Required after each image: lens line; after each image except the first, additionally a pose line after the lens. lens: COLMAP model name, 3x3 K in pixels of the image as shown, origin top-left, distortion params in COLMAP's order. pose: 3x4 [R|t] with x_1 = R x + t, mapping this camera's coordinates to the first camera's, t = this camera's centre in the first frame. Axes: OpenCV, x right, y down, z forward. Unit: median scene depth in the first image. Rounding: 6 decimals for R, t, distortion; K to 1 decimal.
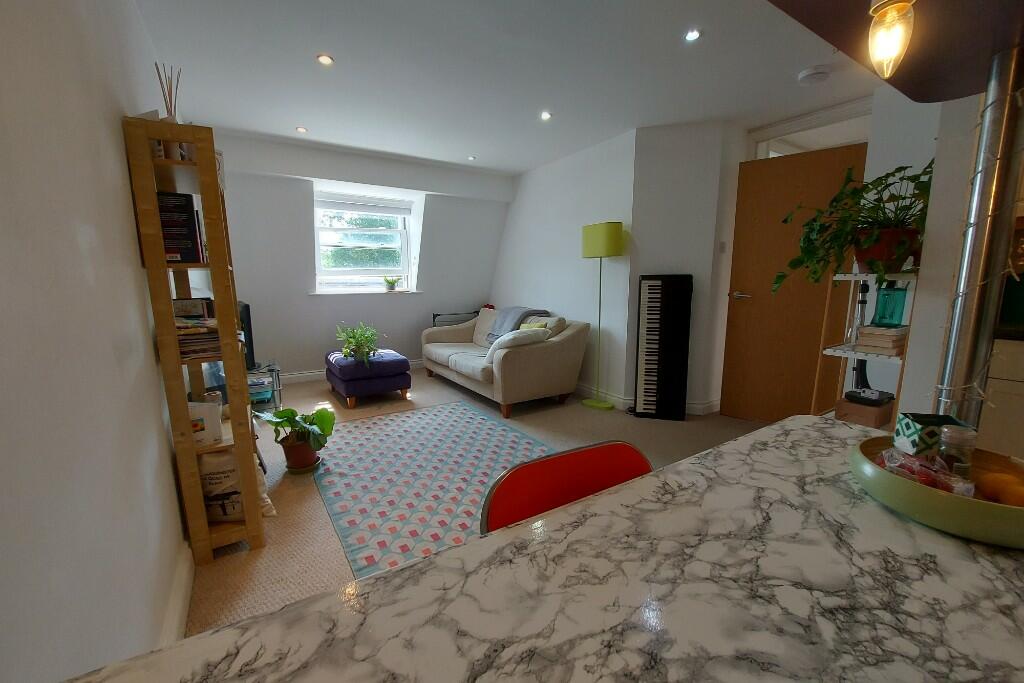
lens RADIAL K [[411.3, 0, 508.0], [0, 411.3, 347.7], [0, 0, 1]] dist [-0.011525, 0.000436]
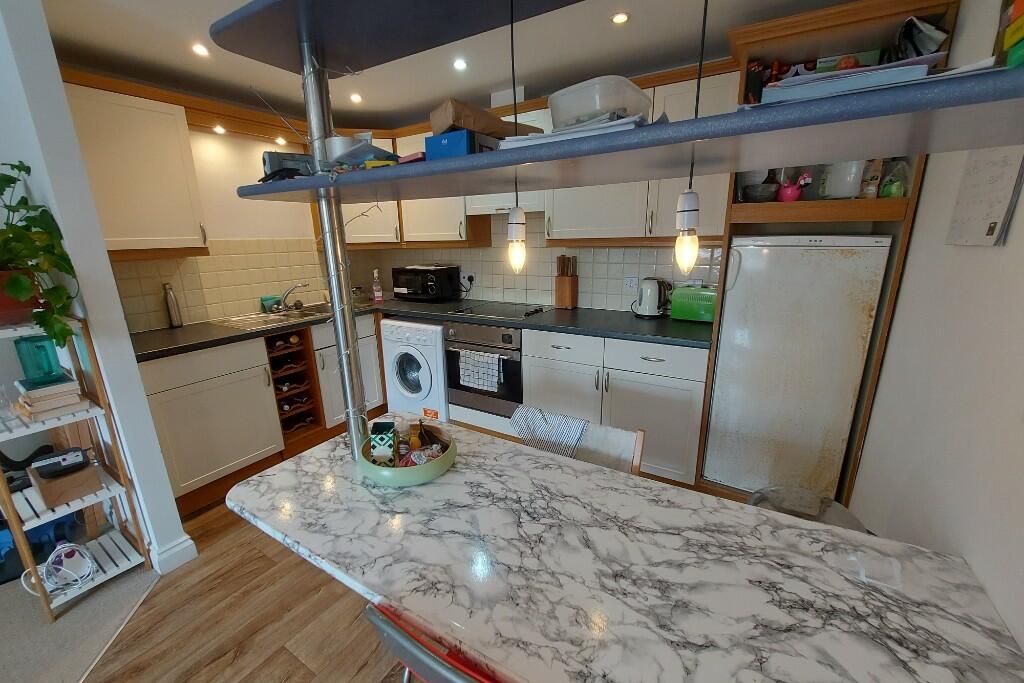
lens RADIAL K [[411.3, 0, 509.6], [0, 411.3, 346.8], [0, 0, 1]] dist [-0.011525, 0.000436]
pose [[-0.445539, -0.224013, 0.866783, -0.378102], [0.162100, 0.932000, 0.324190, -0.424628], [-0.880465, 0.284945, -0.378930, 0.817160]]
